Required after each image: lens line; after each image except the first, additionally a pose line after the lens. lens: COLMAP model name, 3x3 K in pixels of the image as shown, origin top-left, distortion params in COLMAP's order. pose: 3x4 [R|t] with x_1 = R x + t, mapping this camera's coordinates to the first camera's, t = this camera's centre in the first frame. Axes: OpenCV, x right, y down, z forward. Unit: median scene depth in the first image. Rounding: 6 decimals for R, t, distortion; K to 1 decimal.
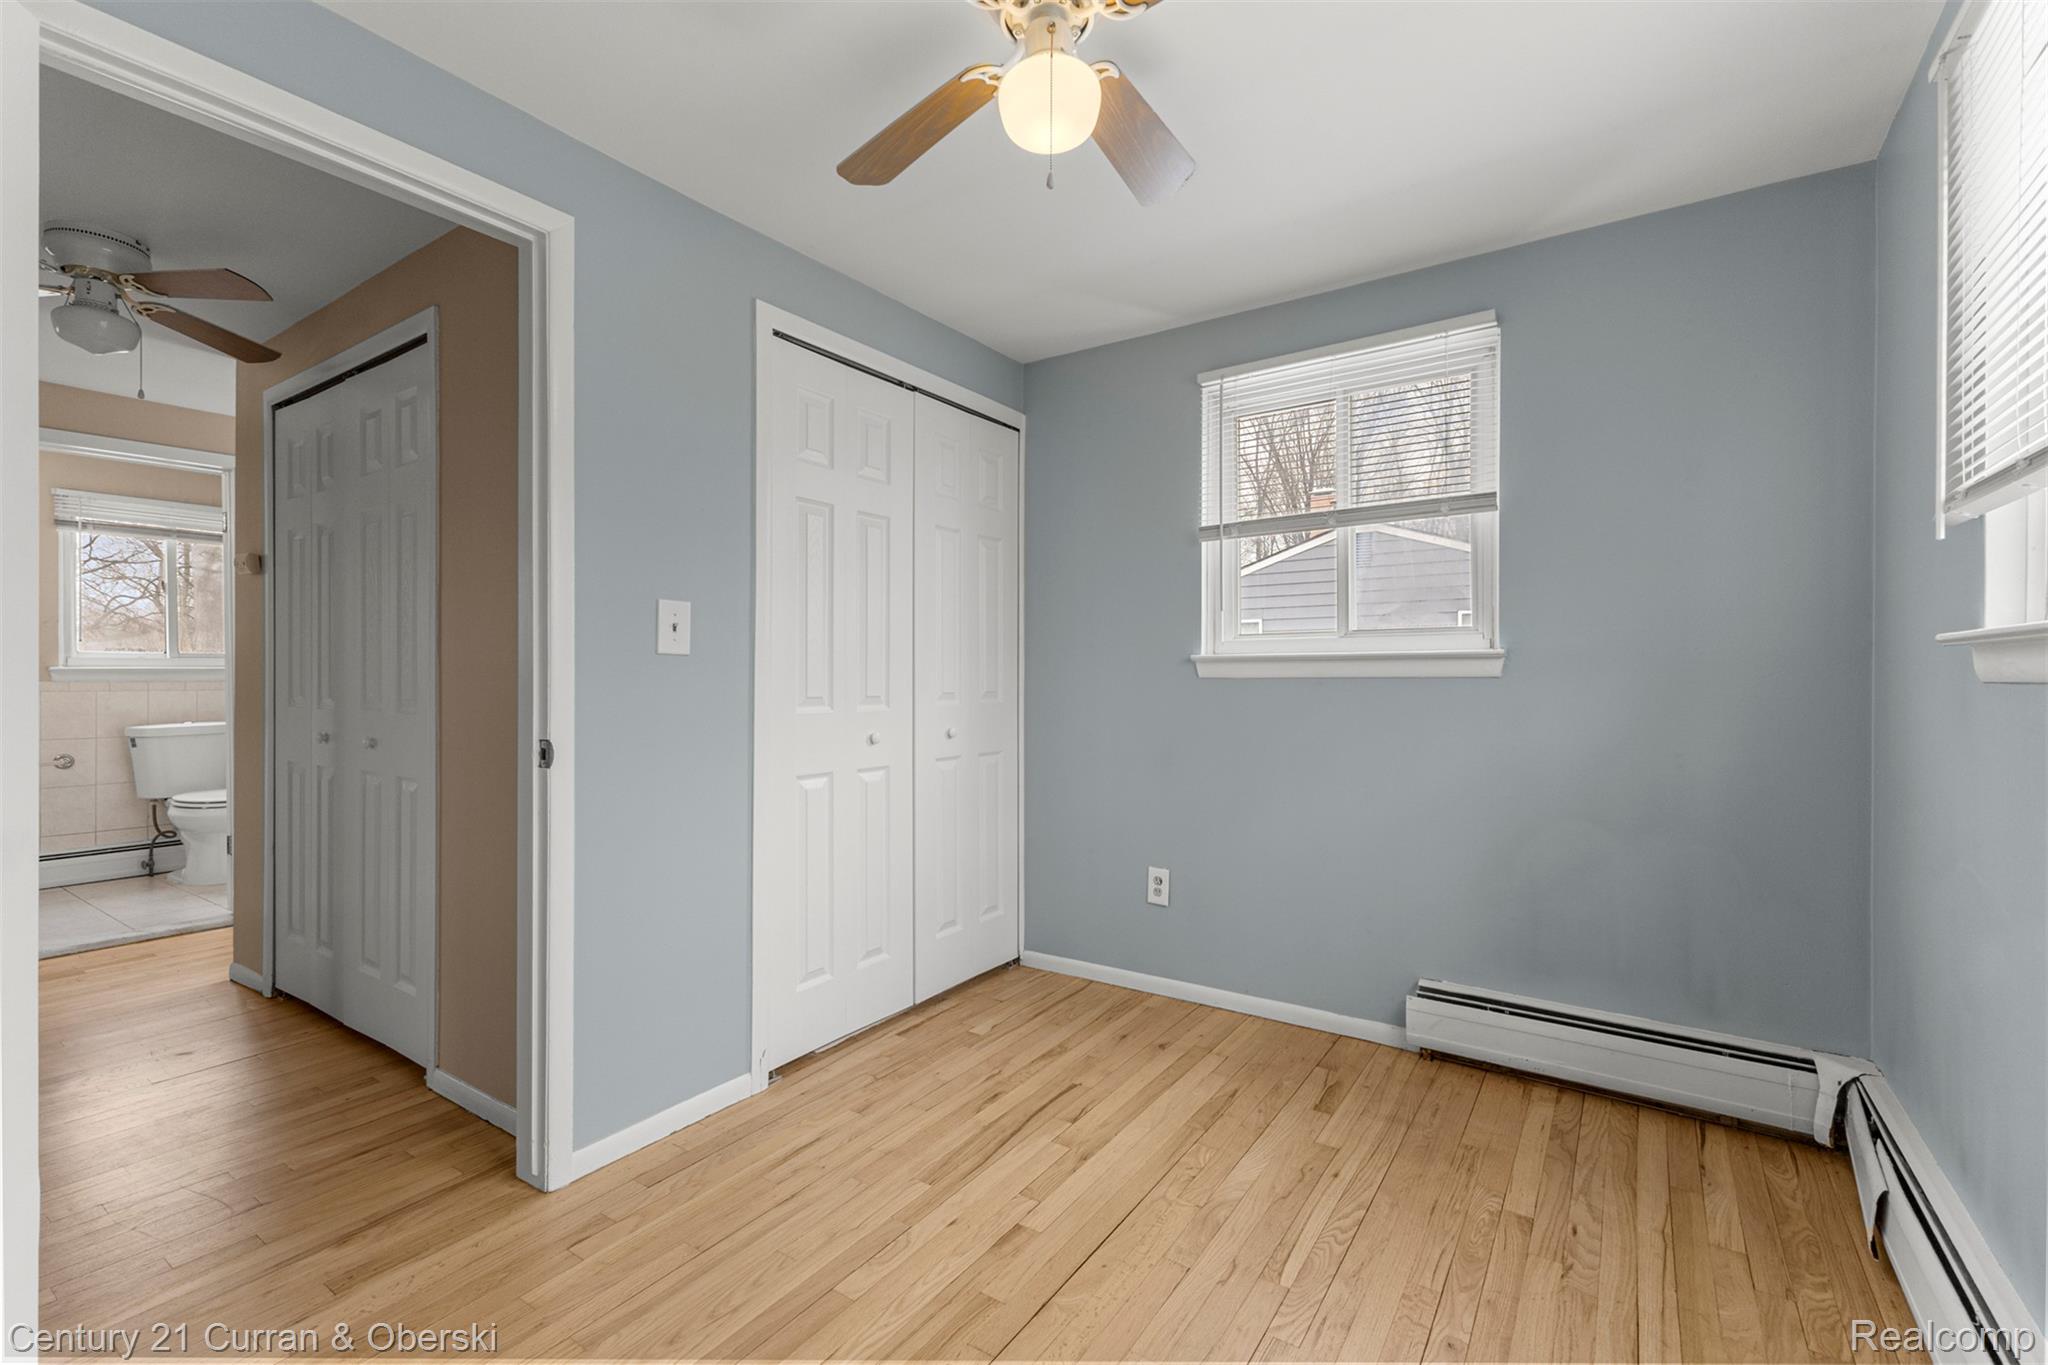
lens RADIAL K [[902.5, 0, 1011.7], [0, 902.5, 674.6], [0, 0, 1]] dist [0.009669, 0.000320]
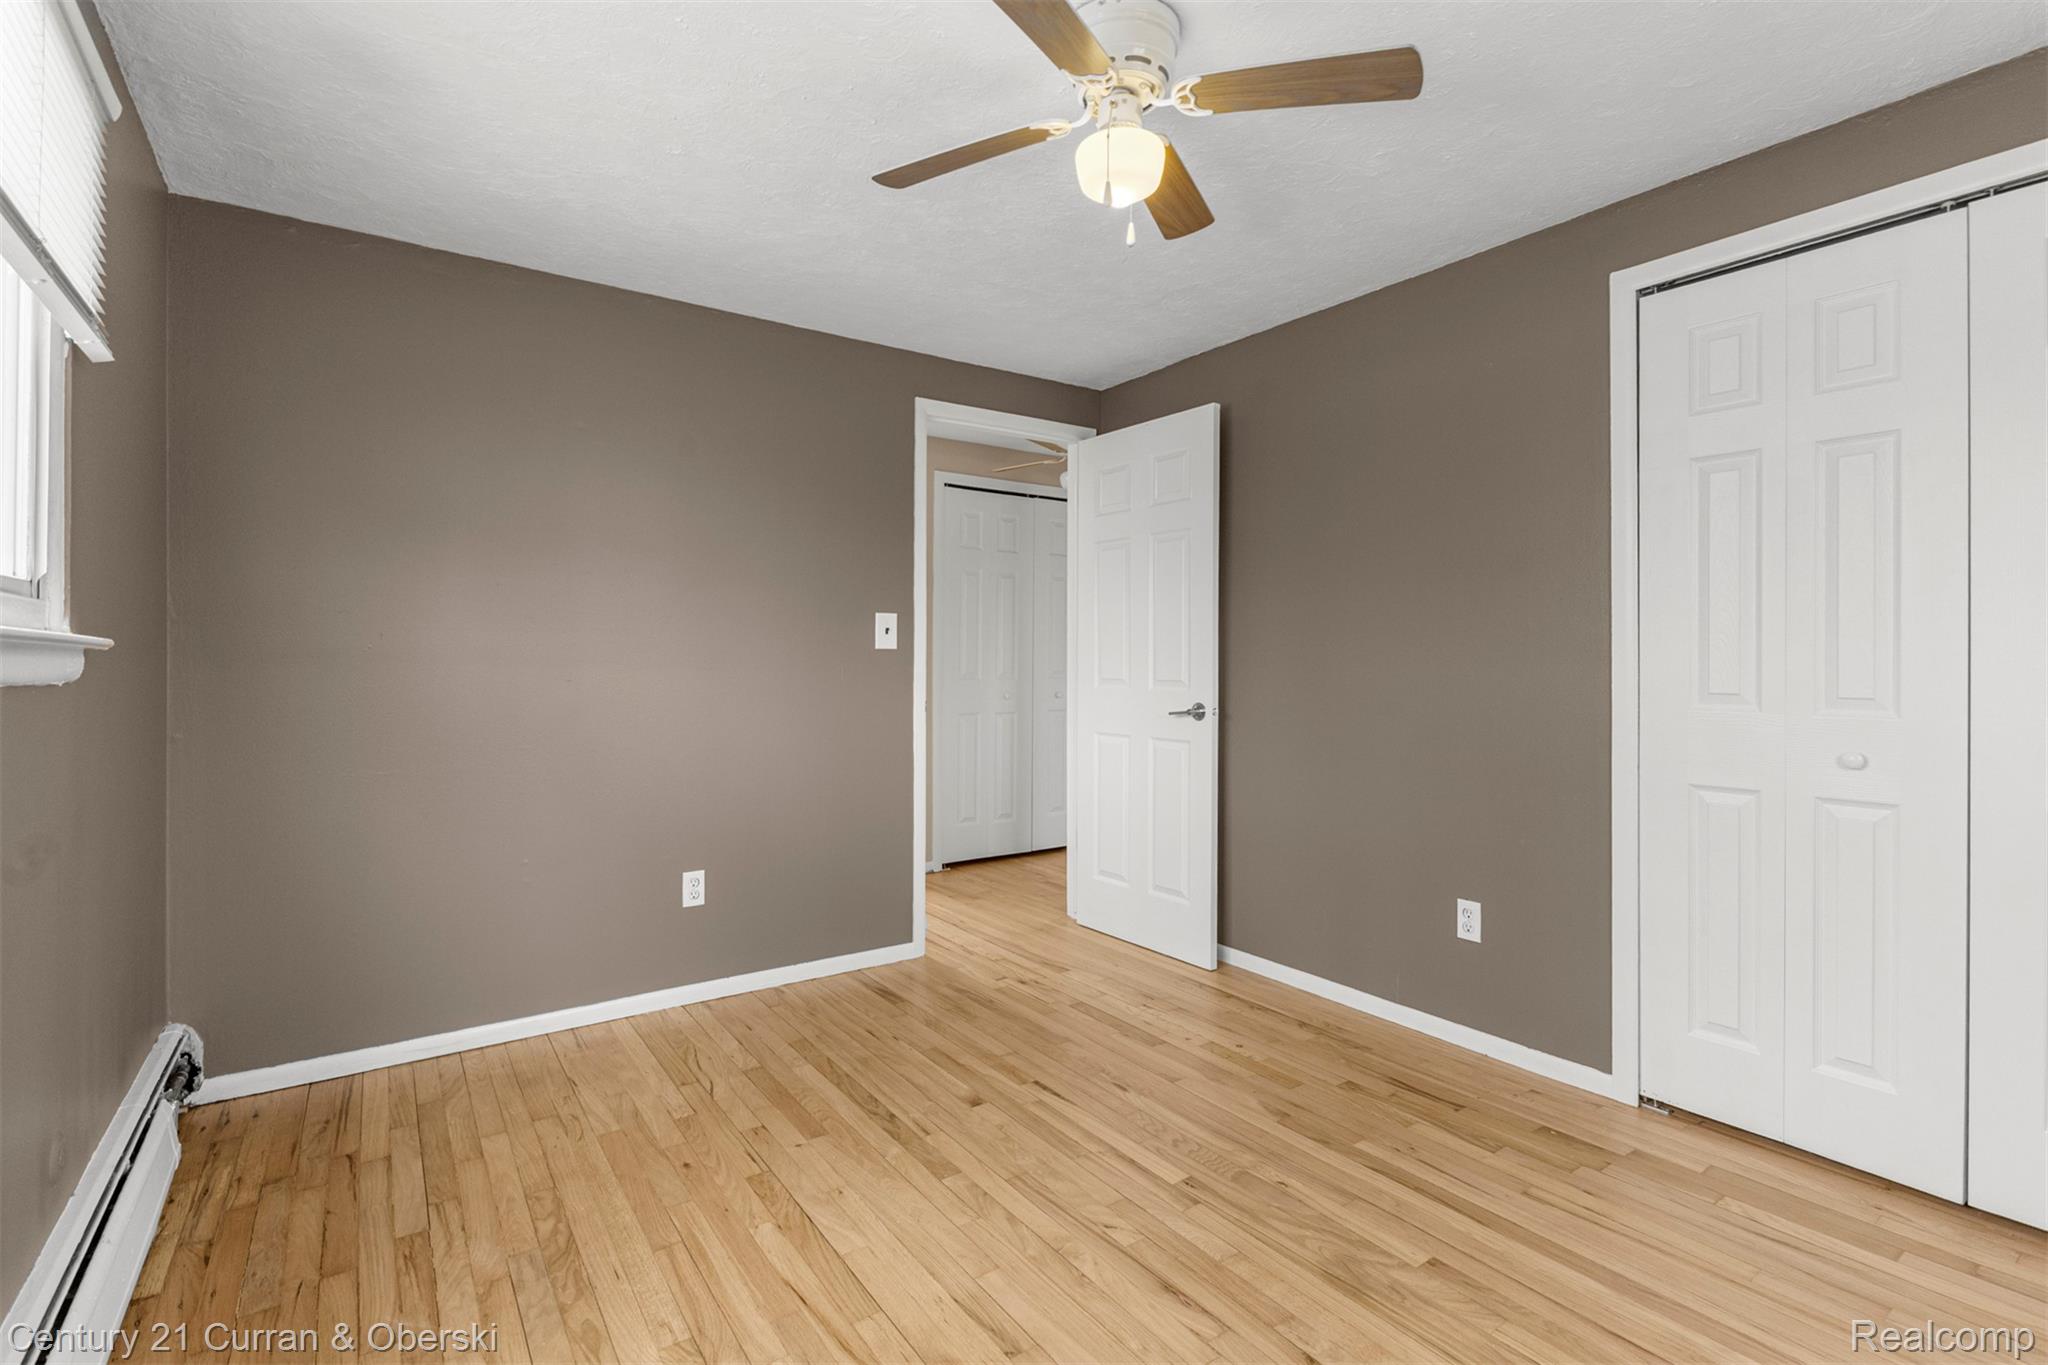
lens RADIAL K [[947.4, 0, 1021.3], [0, 947.4, 671.6], [0, 0, 1]] dist [-0.001227, 0.000448]
pose [[-0.335162, 0.016471, -0.942017, 0.812785], [-0.002683, 0.999826, 0.018436, -0.009685], [0.942157, 0.008707, -0.335060, 0.693244]]
